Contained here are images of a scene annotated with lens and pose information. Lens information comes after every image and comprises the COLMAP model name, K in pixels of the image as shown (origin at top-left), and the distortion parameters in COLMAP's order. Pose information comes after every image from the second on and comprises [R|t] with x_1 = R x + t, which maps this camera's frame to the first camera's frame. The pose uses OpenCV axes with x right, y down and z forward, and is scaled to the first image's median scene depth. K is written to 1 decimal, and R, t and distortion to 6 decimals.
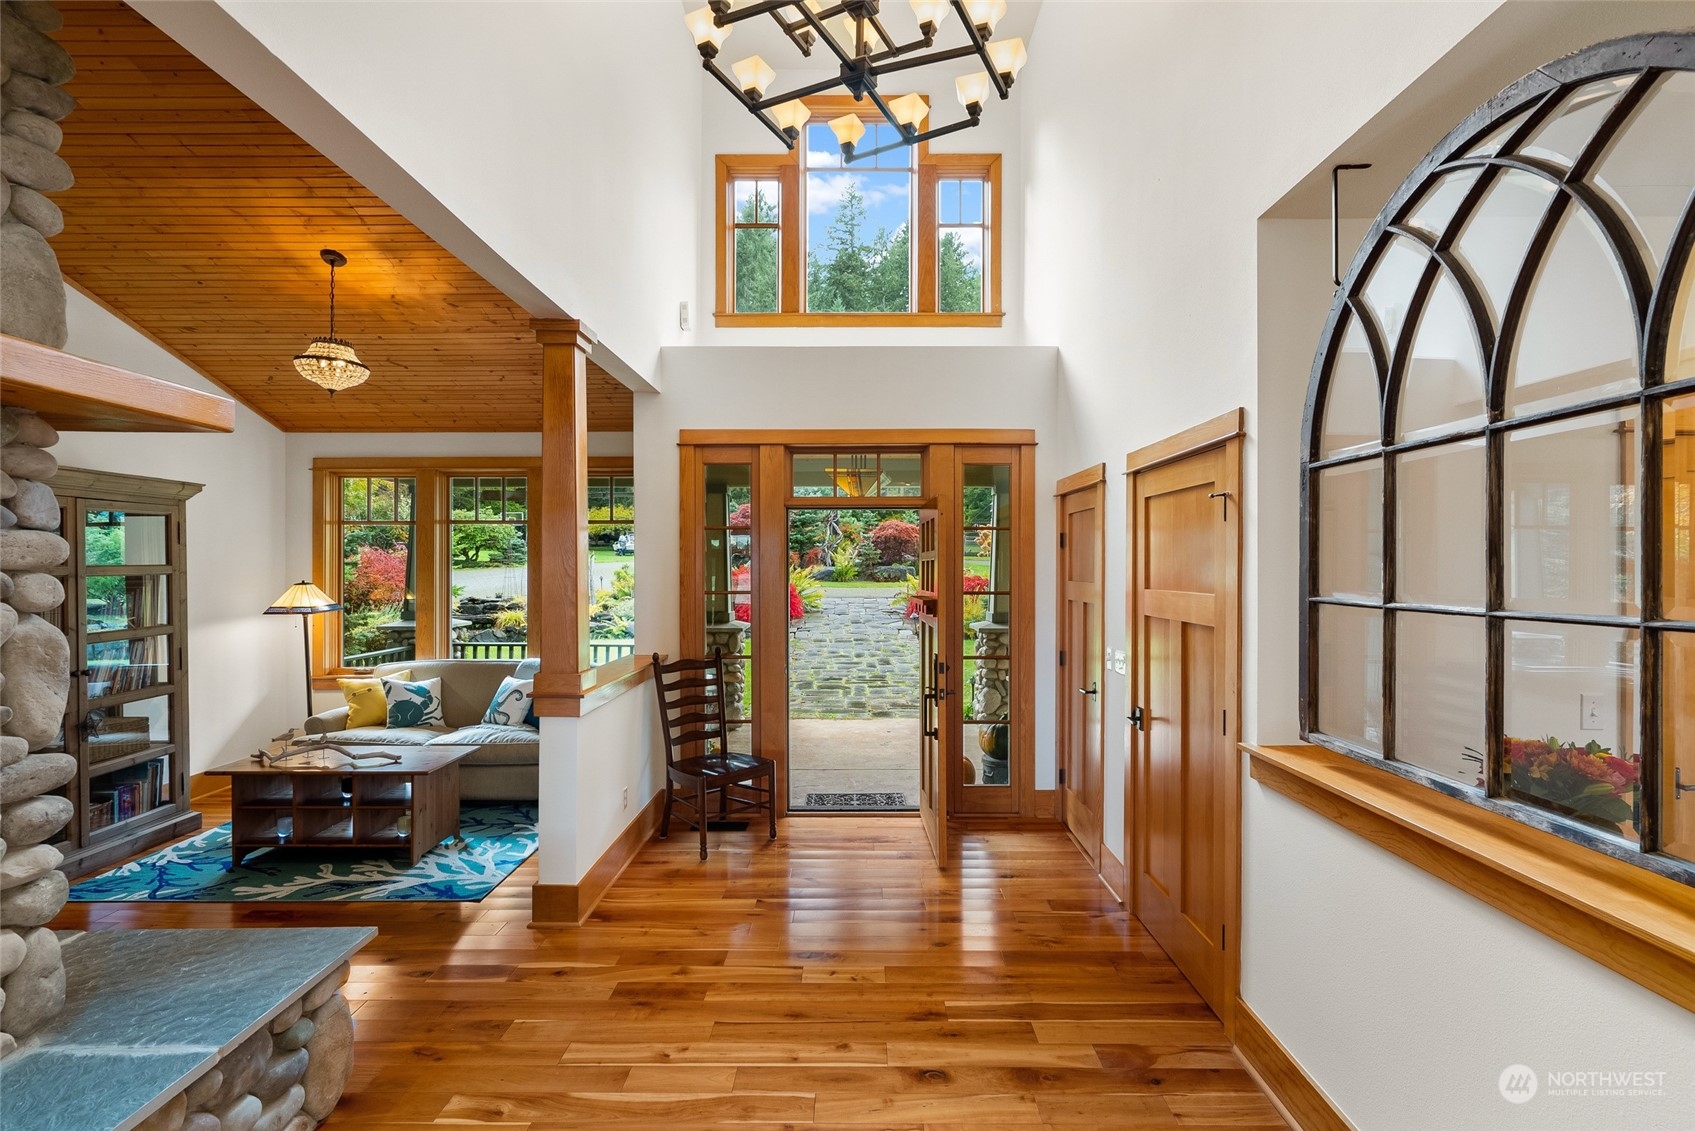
lens RADIAL K [[783.7, 0, 847.5], [0, 783.7, 565.5], [0, 0, 1]] dist [0.001892, 0.000829]
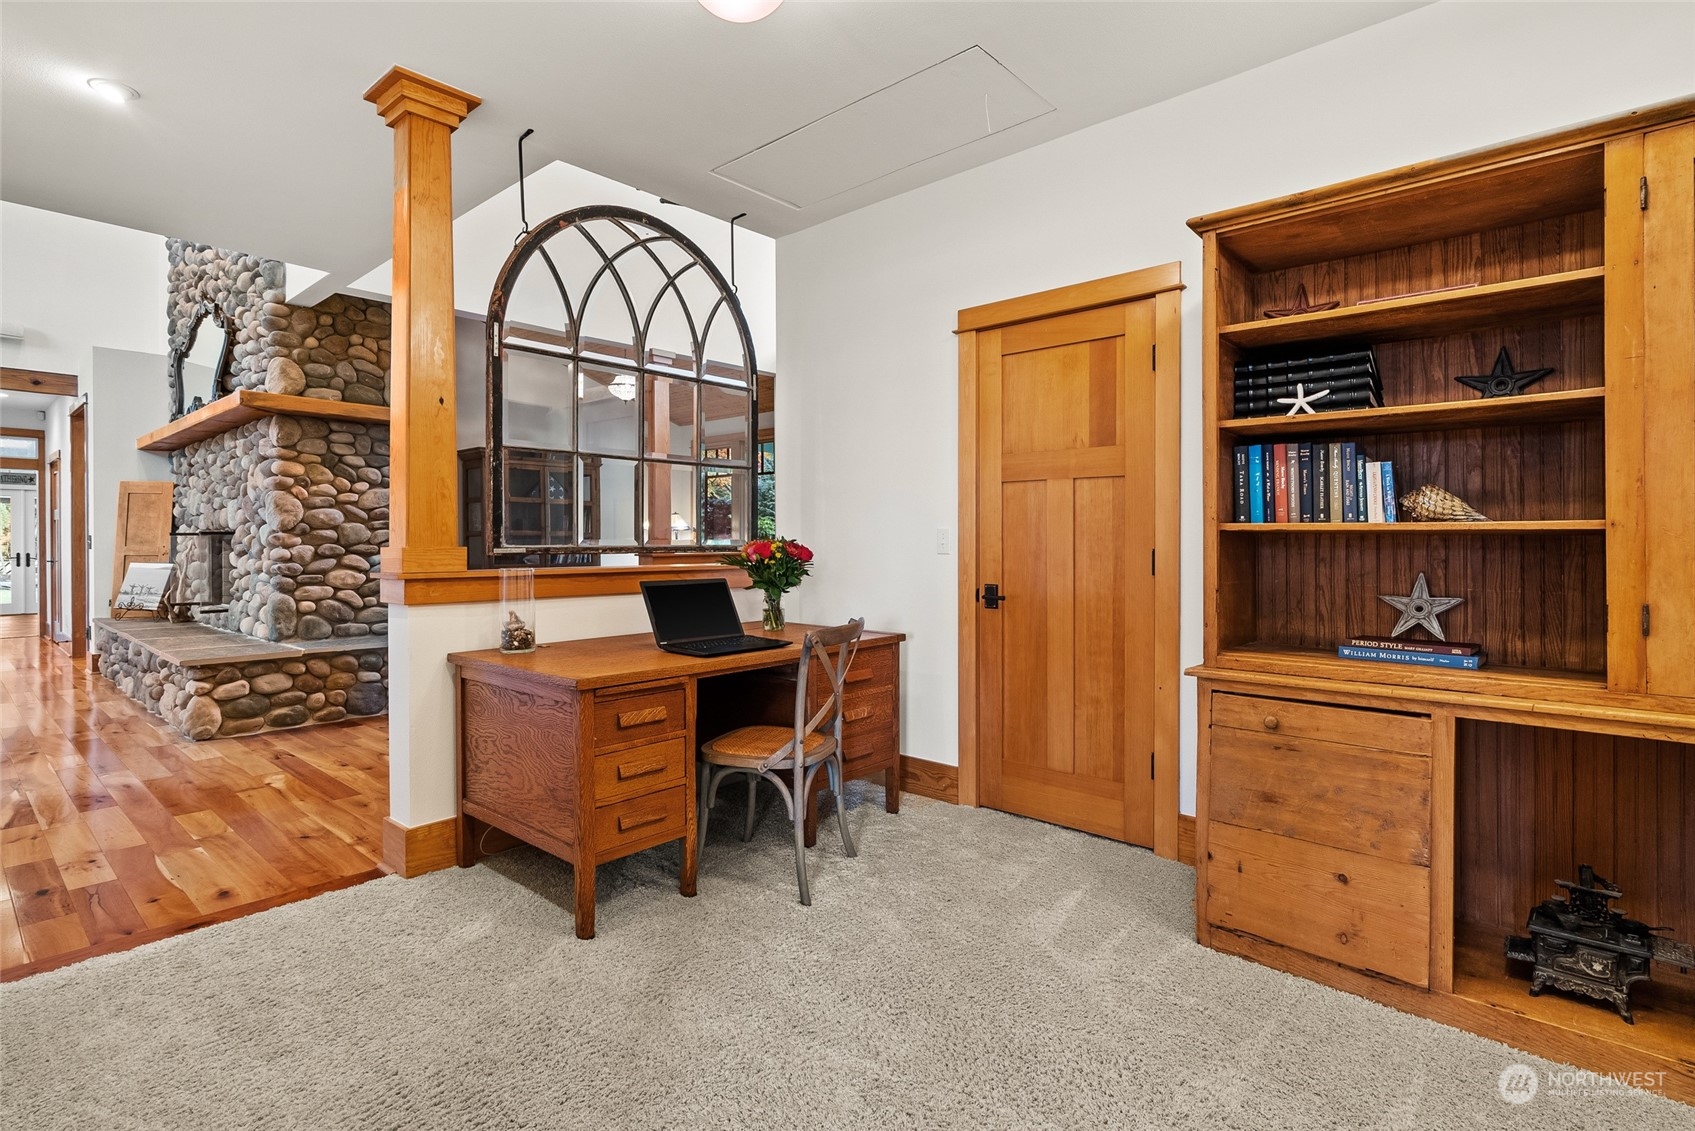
lens RADIAL K [[818.5, 0, 845.7], [0, 818.5, 543.3], [0, 0, 1]] dist [0.000124, 0.000225]
pose [[0.755473, 0.003749, -0.655169, 1.008878], [0.001479, 0.999971, 0.007428, 0.100628], [0.655178, -0.006580, 0.755446, -0.116729]]
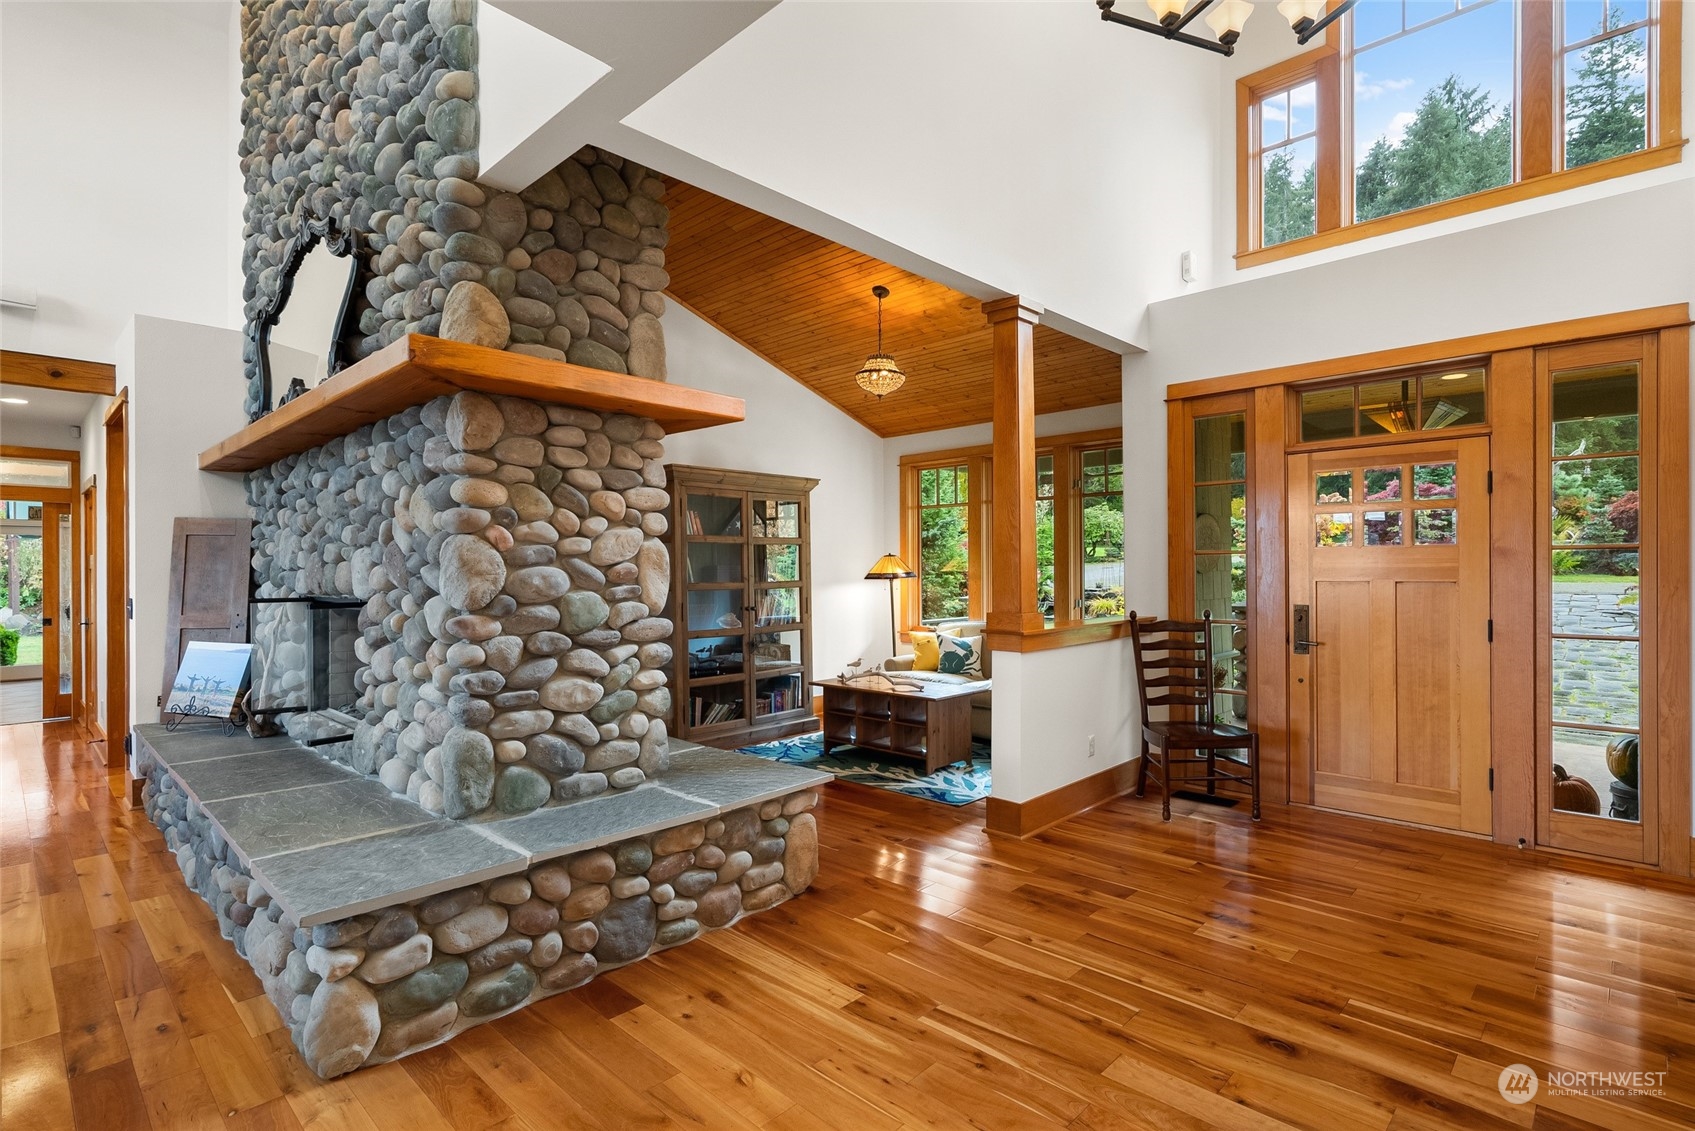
lens RADIAL K [[817.8, 0, 847.5], [0, 817.8, 565.5], [0, 0, 1]] dist [0.002666, 0.000291]
pose [[0.730026, -0.004715, -0.683403, 0.217002], [0.005512, 0.999984, -0.001011, 0.055679], [0.683397, -0.003029, 0.730040, -0.010978]]
